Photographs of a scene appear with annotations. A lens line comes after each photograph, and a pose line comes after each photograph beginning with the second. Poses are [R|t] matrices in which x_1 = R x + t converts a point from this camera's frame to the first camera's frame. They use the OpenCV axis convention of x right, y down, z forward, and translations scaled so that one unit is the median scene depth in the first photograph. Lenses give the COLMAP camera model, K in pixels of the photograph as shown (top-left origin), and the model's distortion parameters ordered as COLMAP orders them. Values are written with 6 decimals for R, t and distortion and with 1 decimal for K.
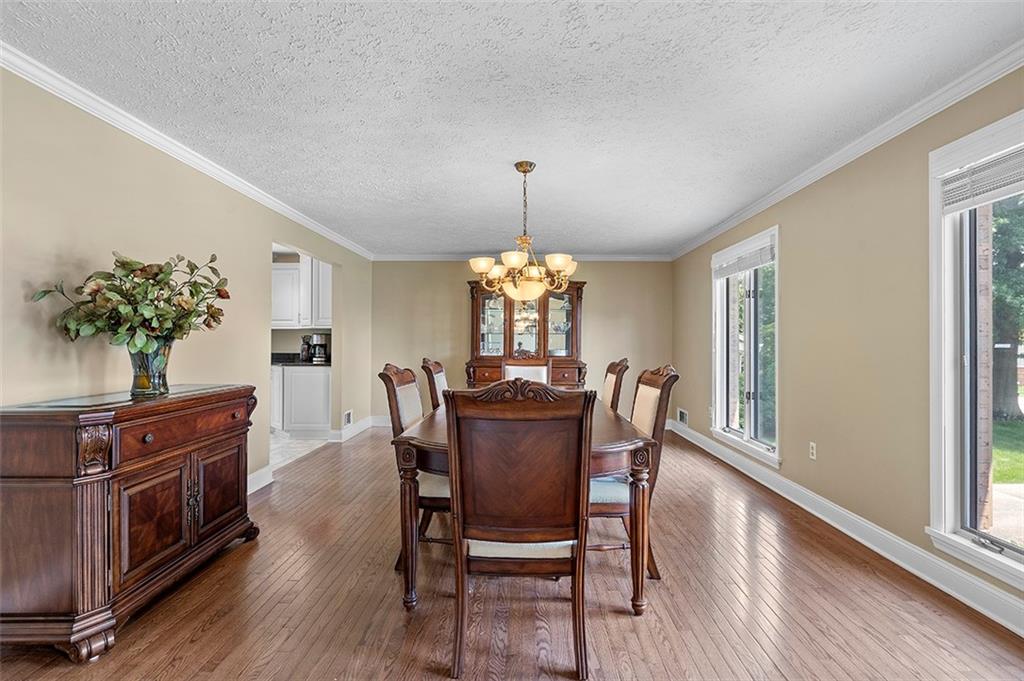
lens RADIAL K [[473.1, 0, 509.8], [0, 473.1, 342.5], [0, 0, 1]] dist [-0.001817, 0.000358]
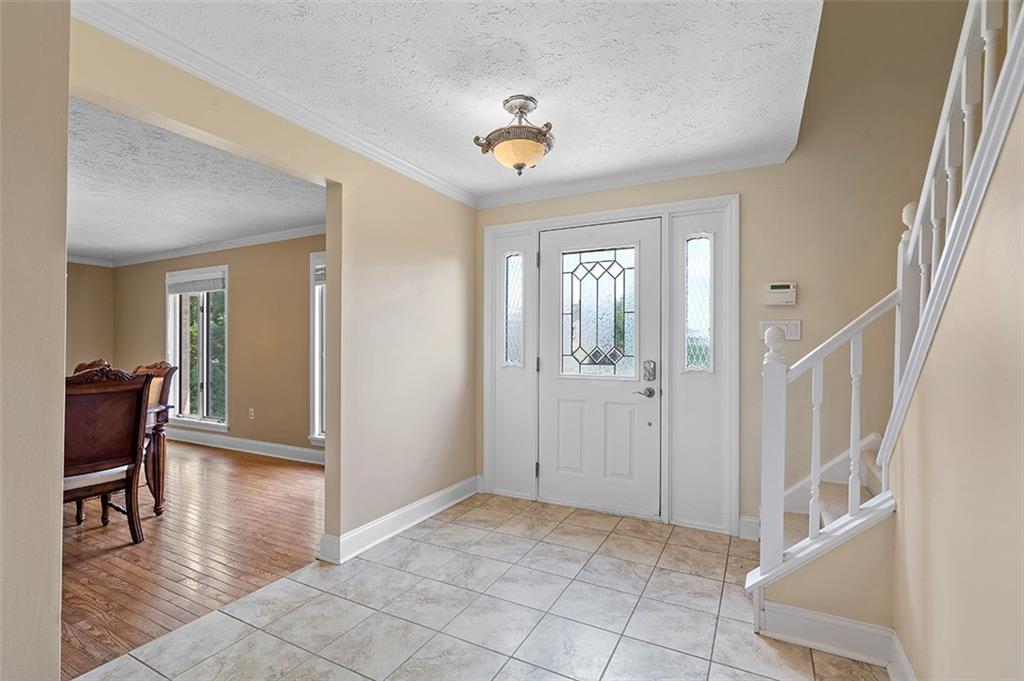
lens RADIAL K [[473.1, 0, 509.8], [0, 473.1, 342.5], [0, 0, 1]] dist [-0.001817, 0.000358]
pose [[0.446743, 0.004921, 0.894649, -0.543012], [-0.000092, 0.999985, -0.005455, -0.002624], [-0.894662, 0.002355, 0.446737, -0.670844]]
